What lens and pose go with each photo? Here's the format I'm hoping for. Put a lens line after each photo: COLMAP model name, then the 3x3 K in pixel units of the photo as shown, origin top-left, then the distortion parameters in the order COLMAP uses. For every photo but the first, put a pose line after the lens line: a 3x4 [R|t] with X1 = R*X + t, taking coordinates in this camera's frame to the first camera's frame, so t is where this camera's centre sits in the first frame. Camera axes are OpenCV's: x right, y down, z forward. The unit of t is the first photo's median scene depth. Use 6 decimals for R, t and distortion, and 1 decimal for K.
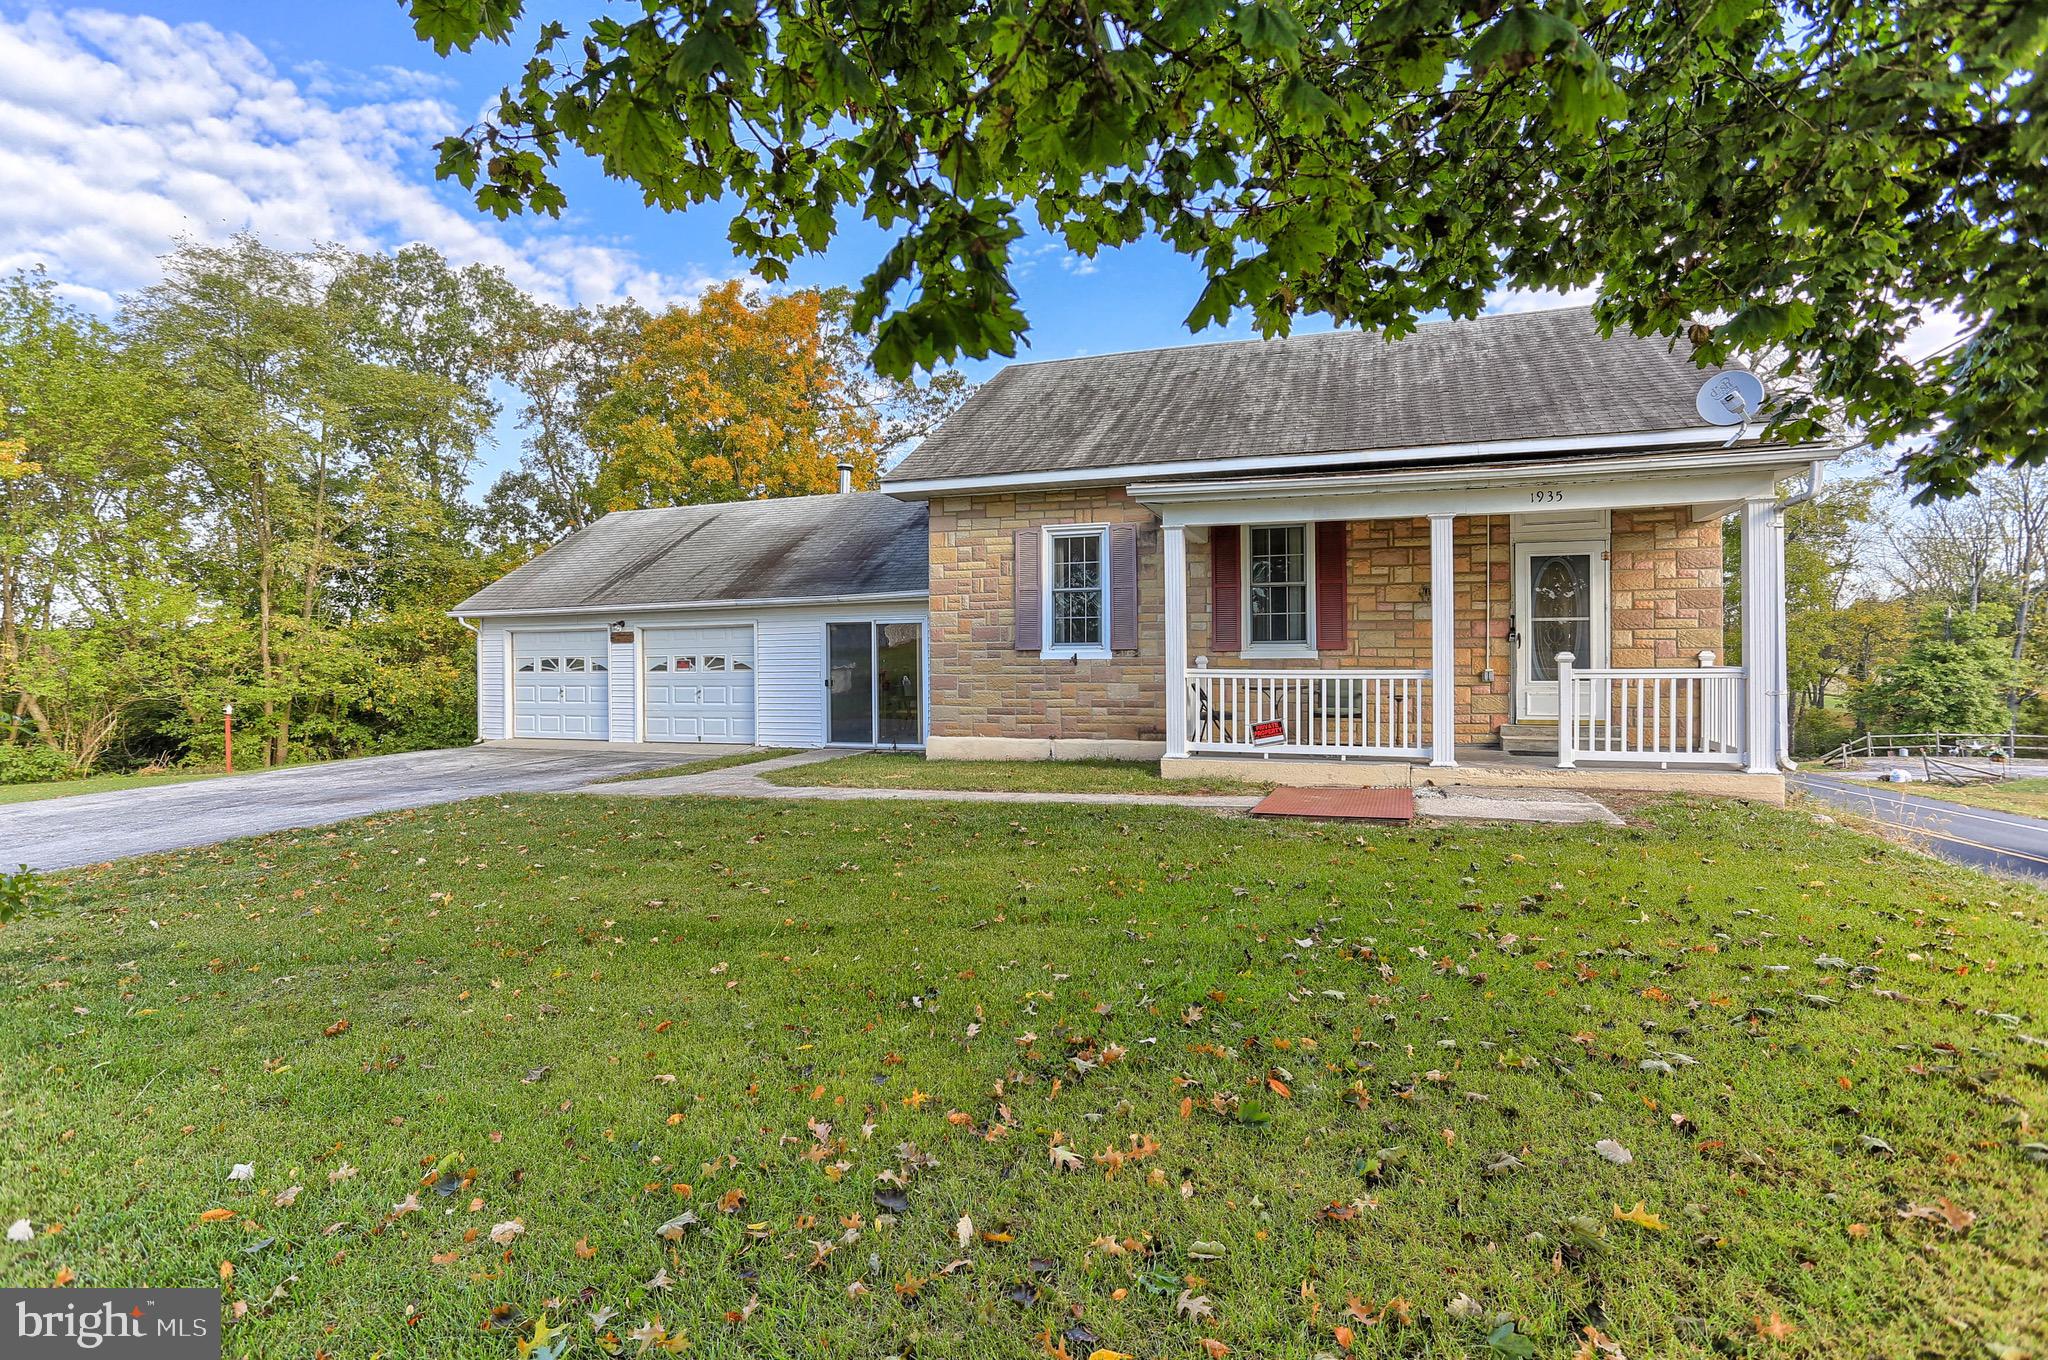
lens RADIAL K [[1032.9, 0, 1032.8], [0, 1032.9, 683.7], [0, 0, 1]] dist [-0.023647, 0.000012]
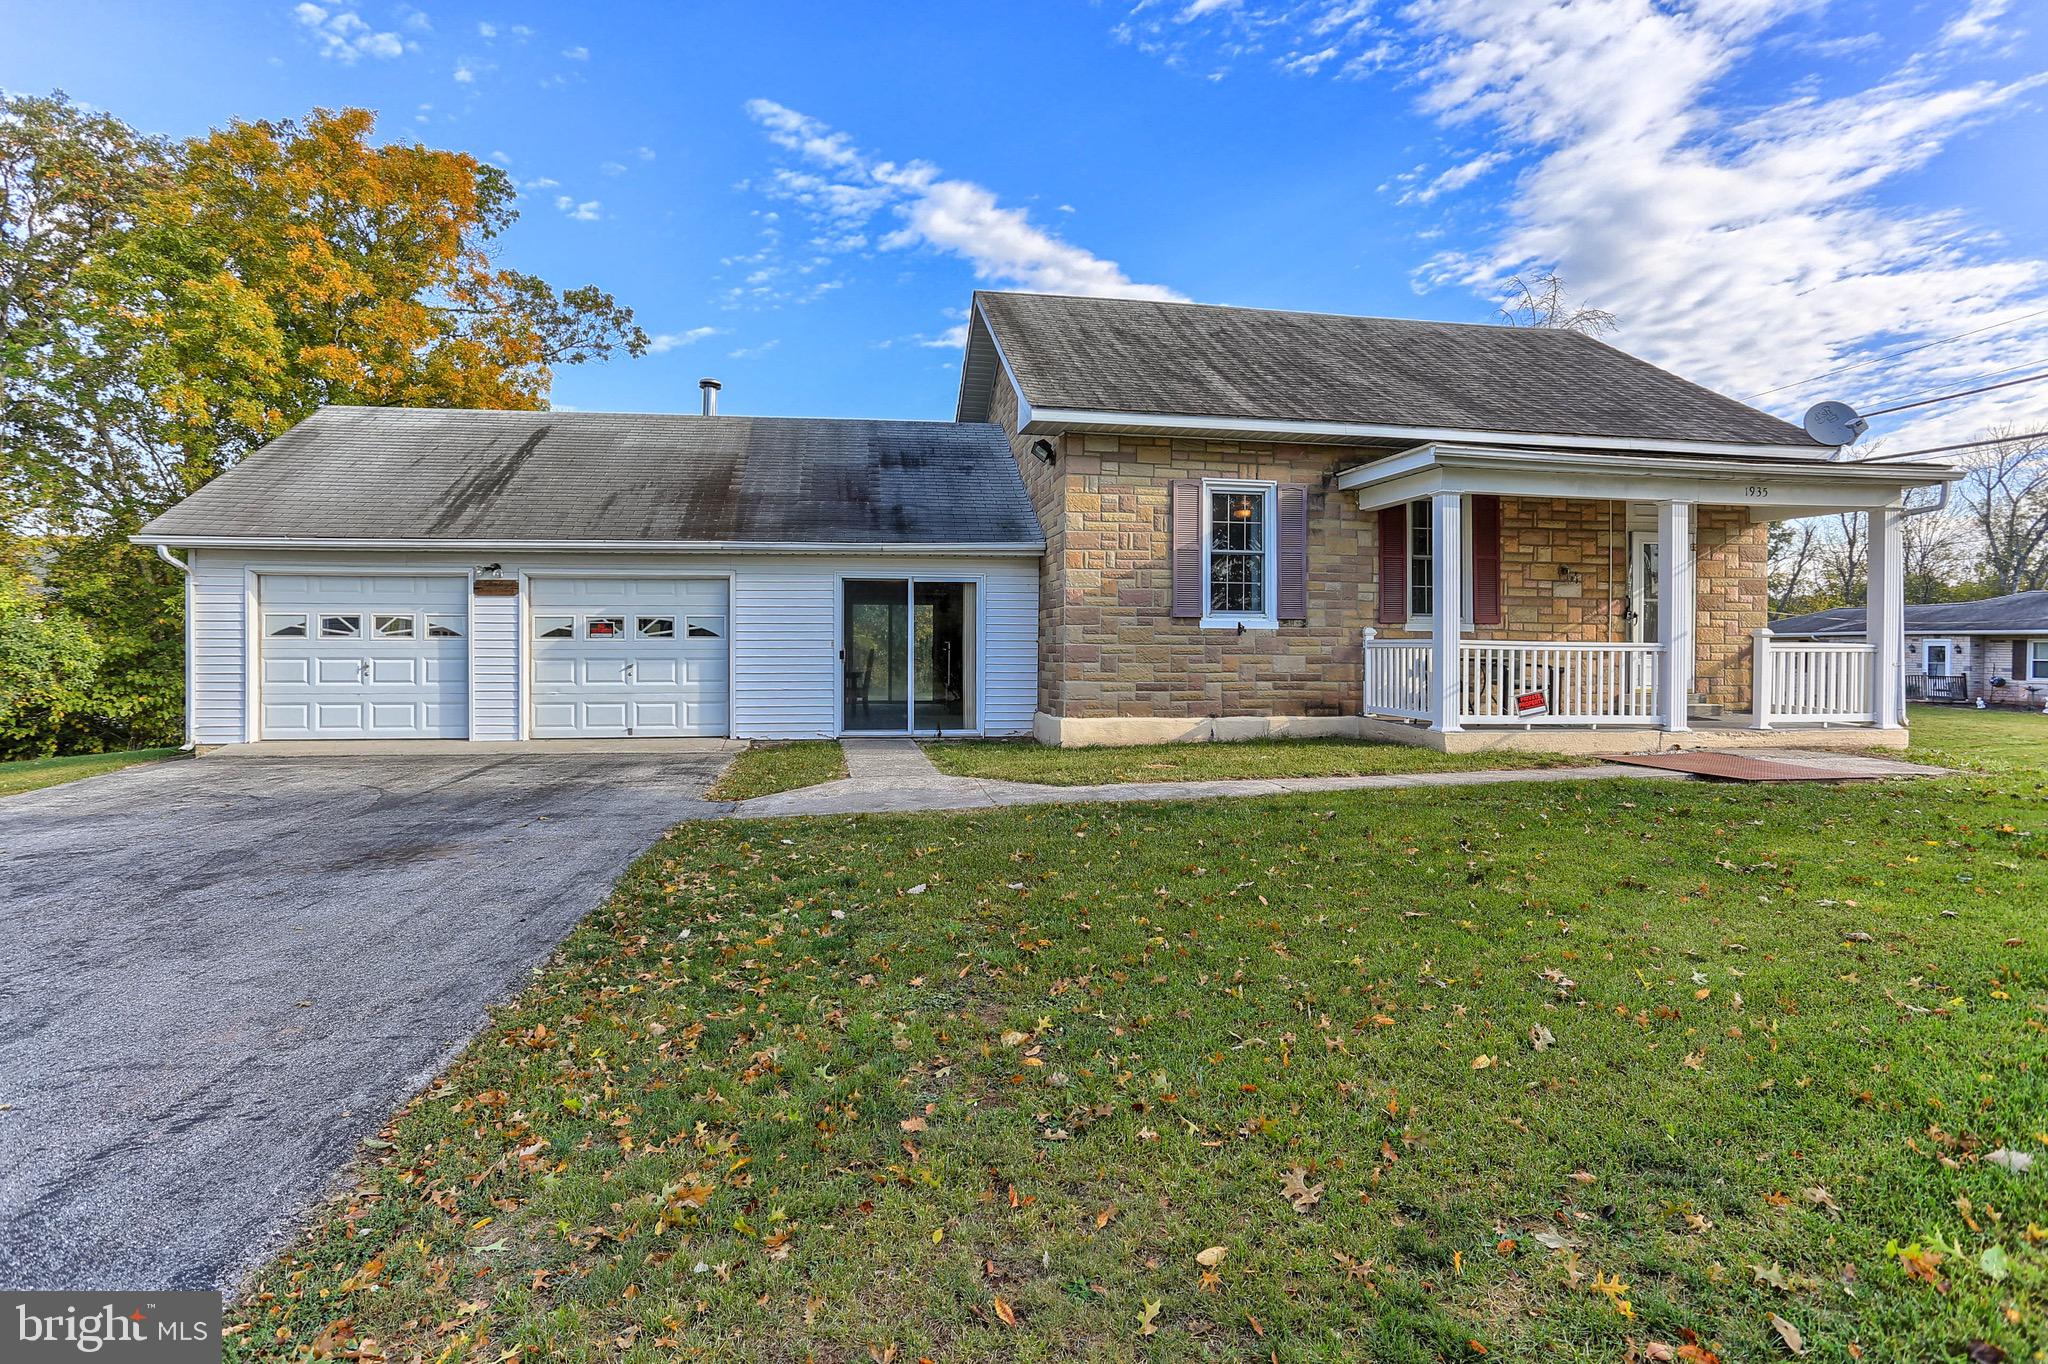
lens RADIAL K [[1032.9, 0, 1024.7], [0, 1032.9, 671.8], [0, 0, 1]] dist [-0.023647, 0.000012]
pose [[0.869816, -0.004383, 0.493357, -0.563636], [-0.000708, 0.999948, 0.010131, 0.005030], [-0.493376, -0.009161, 0.869768, 0.300949]]
